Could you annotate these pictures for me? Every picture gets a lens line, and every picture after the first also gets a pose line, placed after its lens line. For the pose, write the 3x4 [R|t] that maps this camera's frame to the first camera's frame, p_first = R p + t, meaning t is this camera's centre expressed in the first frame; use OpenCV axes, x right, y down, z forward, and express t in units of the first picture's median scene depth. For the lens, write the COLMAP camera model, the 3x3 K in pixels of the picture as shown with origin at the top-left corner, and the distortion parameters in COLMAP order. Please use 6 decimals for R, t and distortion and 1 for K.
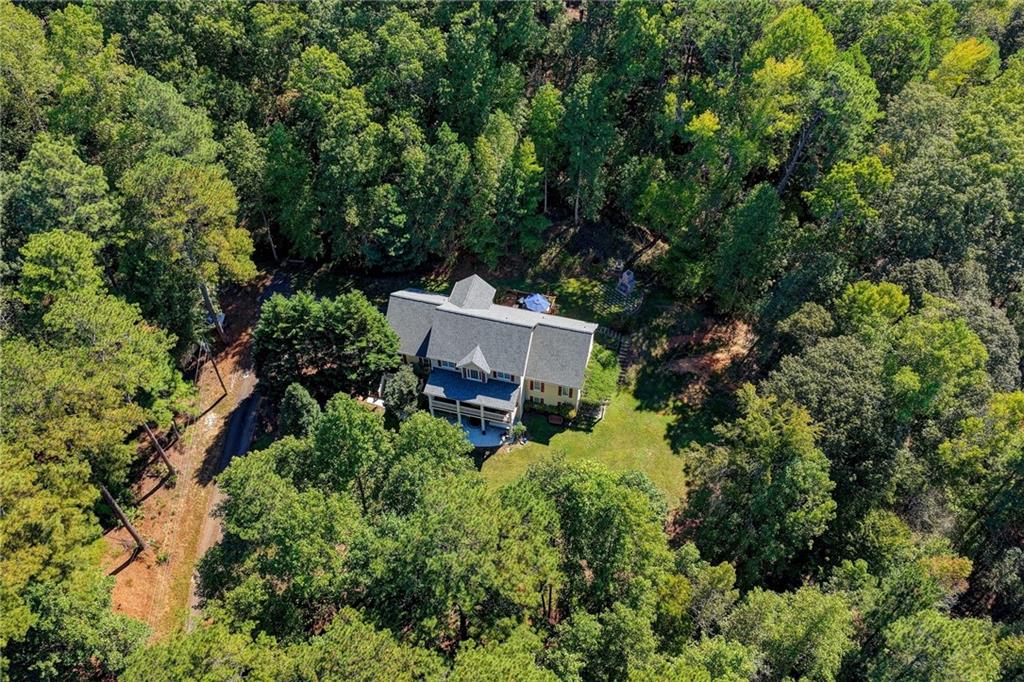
lens RADIAL K [[845.0, 0, 511.9], [0, 845.0, 349.9], [0, 0, 1]] dist [-0.005582, 0.031866]
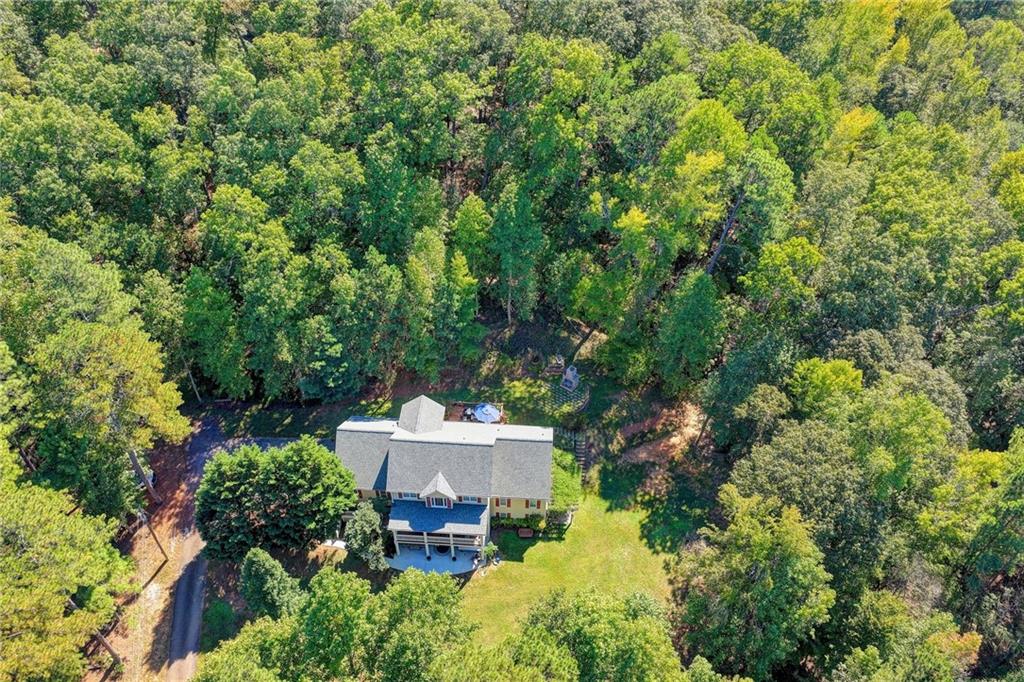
lens RADIAL K [[845.0, 0, 514.0], [0, 845.0, 355.7], [0, 0, 1]] dist [-0.005582, 0.031866]
pose [[0.982688, -0.131183, 0.130825, -0.063795], [0.138625, 0.989109, -0.049458, -0.075467], [-0.122912, 0.066737, 0.990171, 0.030407]]
